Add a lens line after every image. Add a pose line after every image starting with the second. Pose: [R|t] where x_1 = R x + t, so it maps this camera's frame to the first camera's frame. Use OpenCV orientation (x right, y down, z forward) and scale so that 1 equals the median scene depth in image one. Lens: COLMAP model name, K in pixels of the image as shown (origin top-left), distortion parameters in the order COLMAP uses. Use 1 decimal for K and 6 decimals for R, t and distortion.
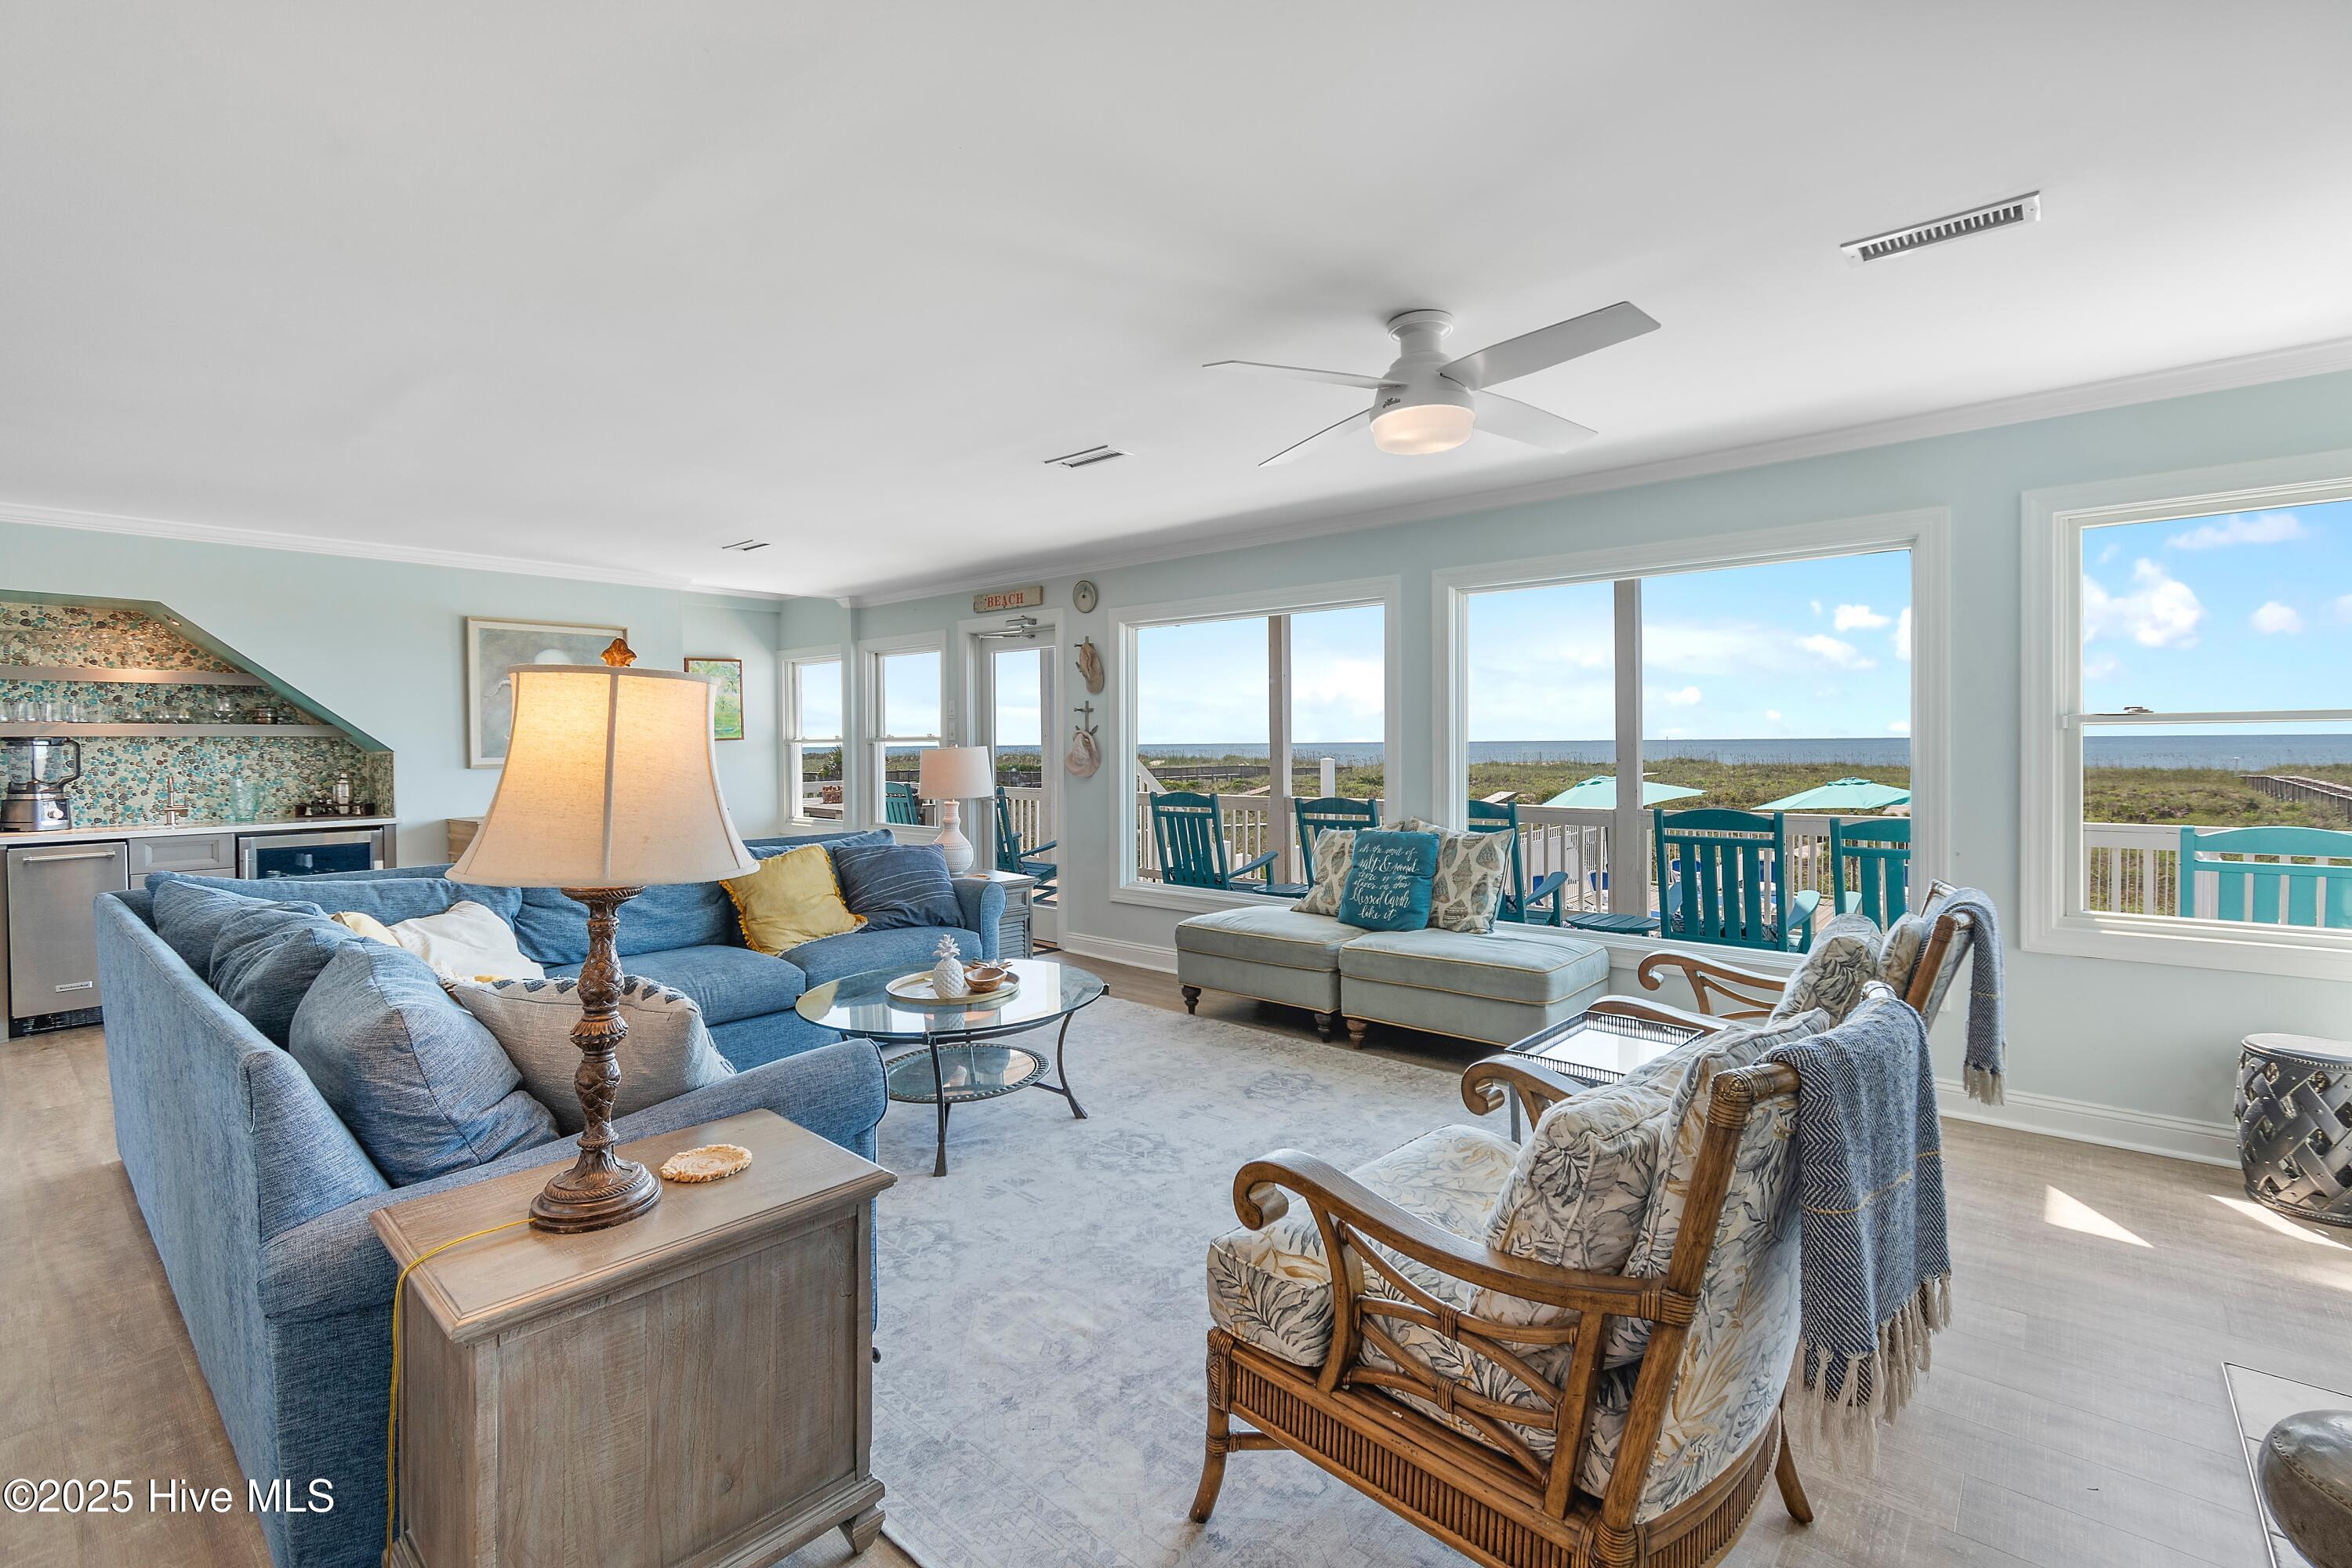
lens RADIAL K [[1045.4, 0, 1168.4], [0, 1045.4, 737.6], [0, 0, 1]] dist [0.002608, -0.001211]
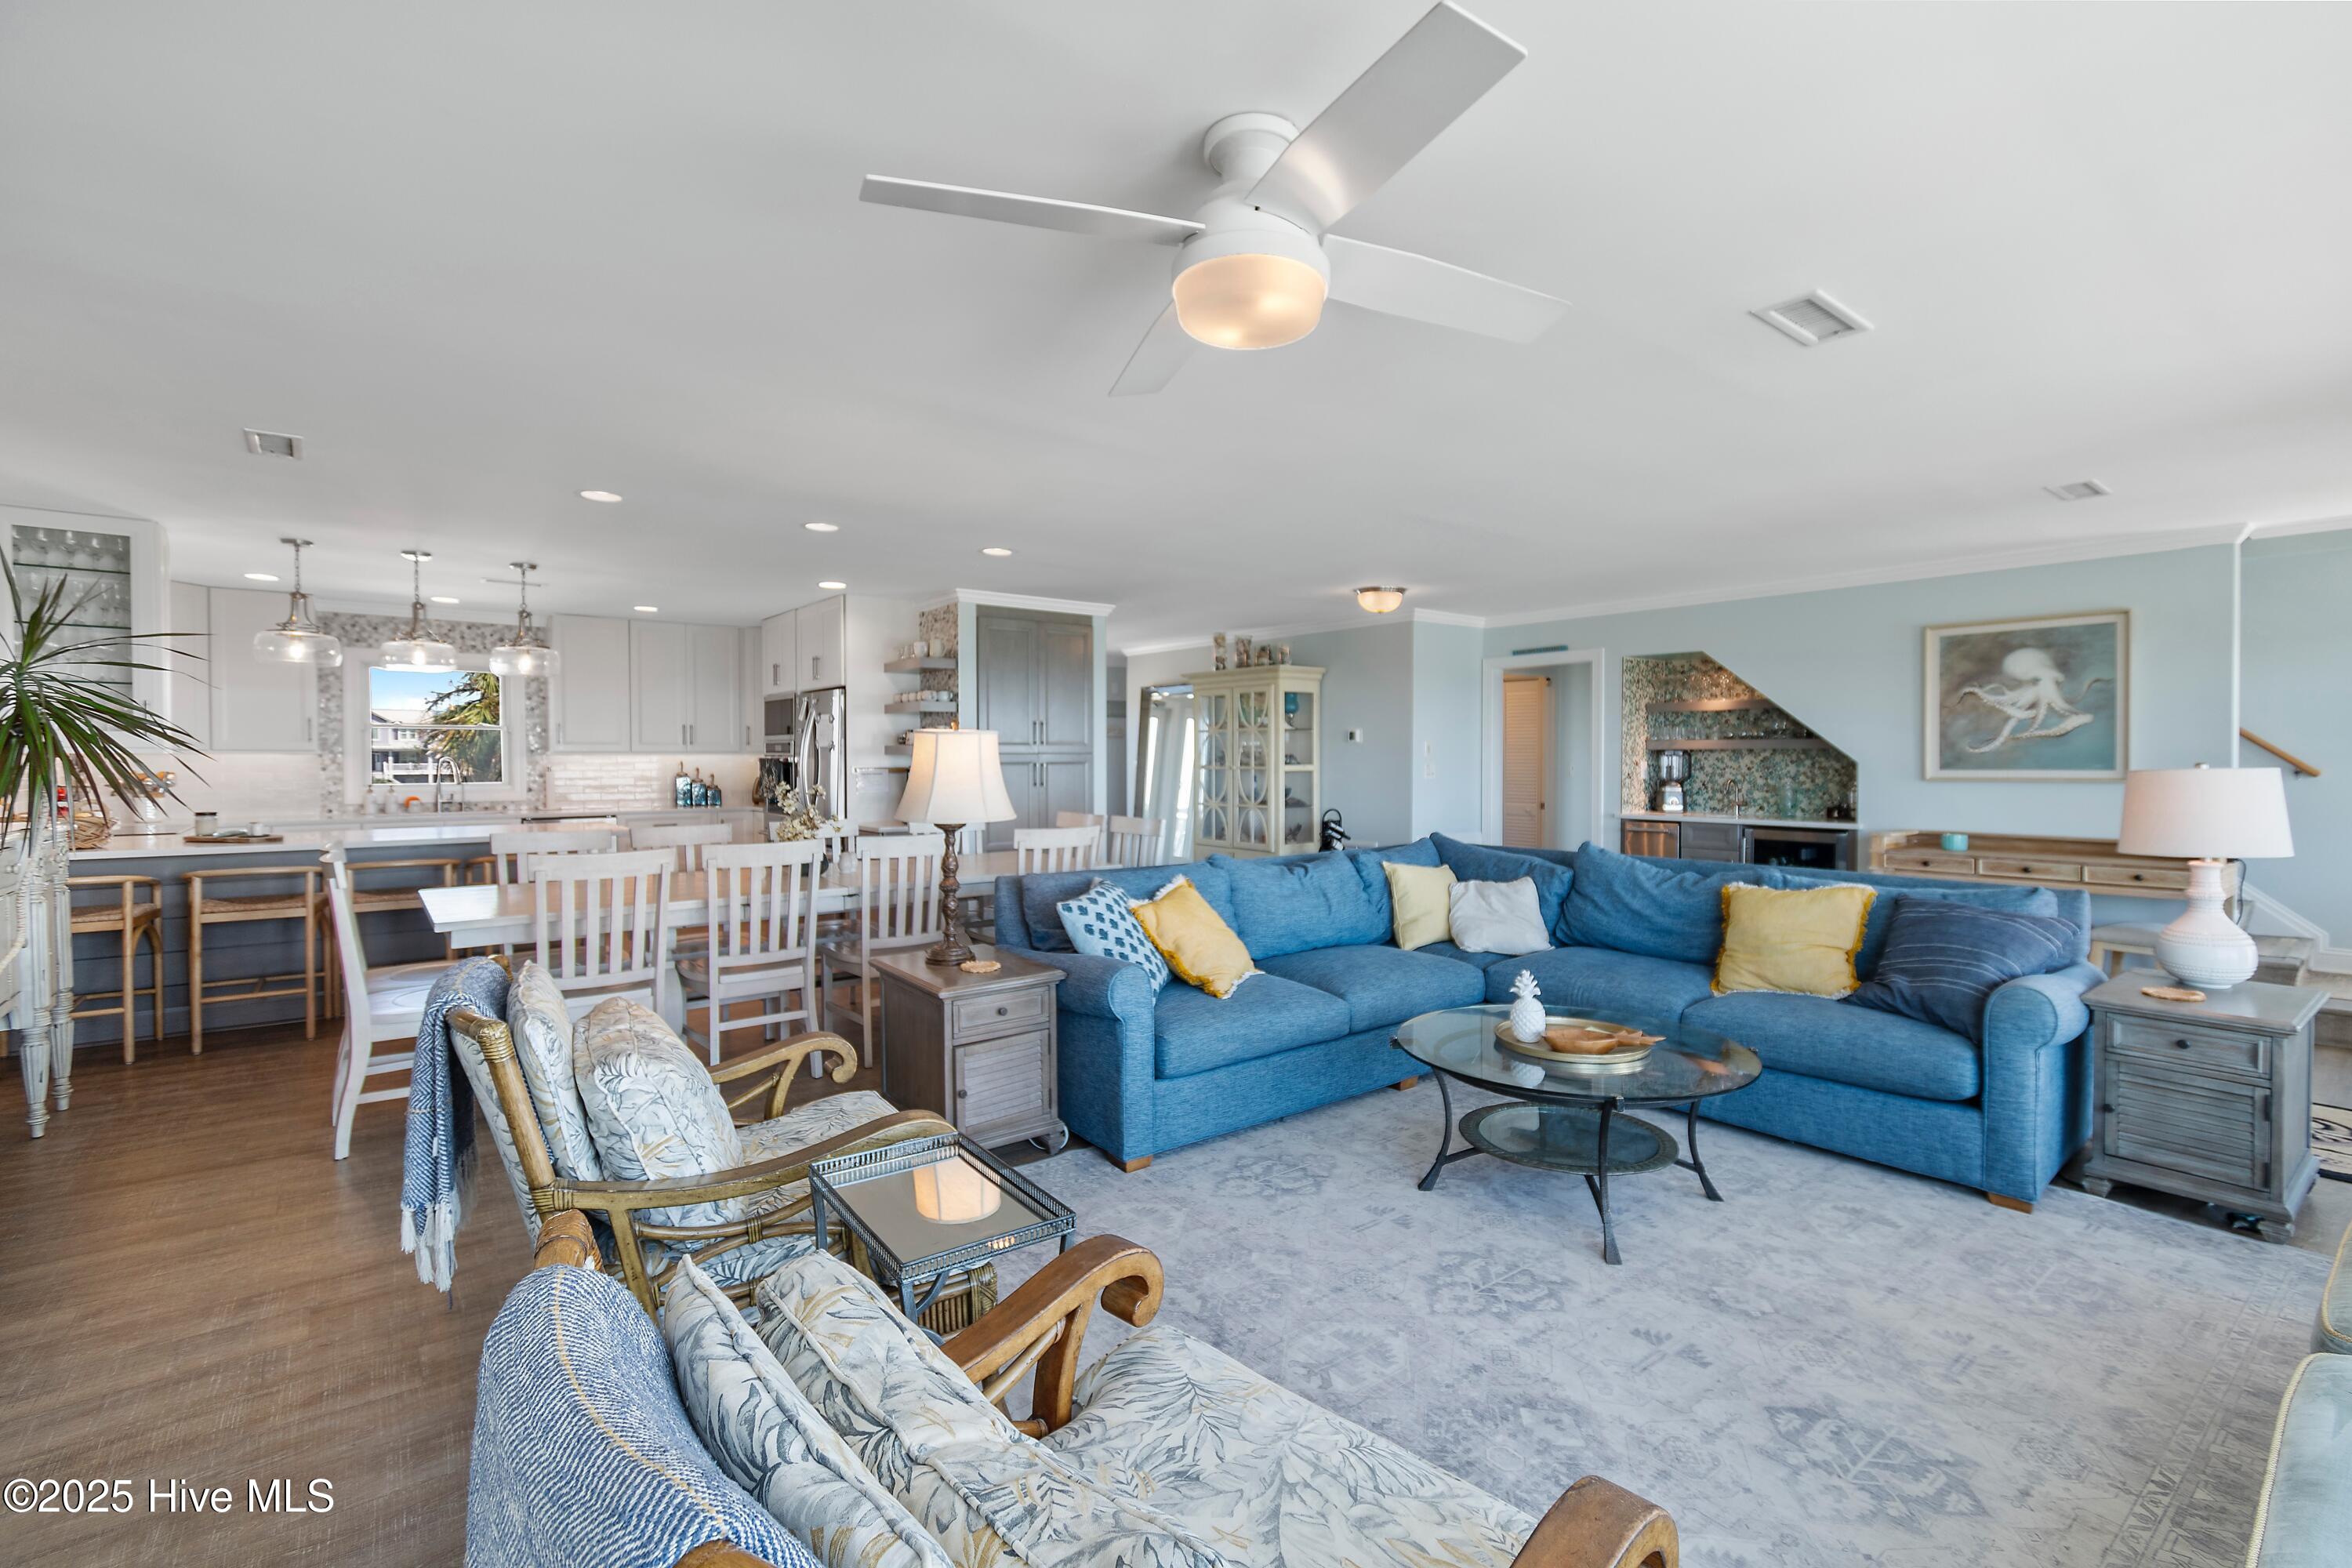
lens RADIAL K [[1045.4, 0, 1195.4], [0, 1045.4, 770.7], [0, 0, 1]] dist [0.002608, -0.001211]
pose [[-0.175376, 0.020393, -0.984290, 0.518436], [0.006138, 0.999789, 0.019620, -0.004470], [0.984482, -0.002601, -0.175464, 0.618864]]
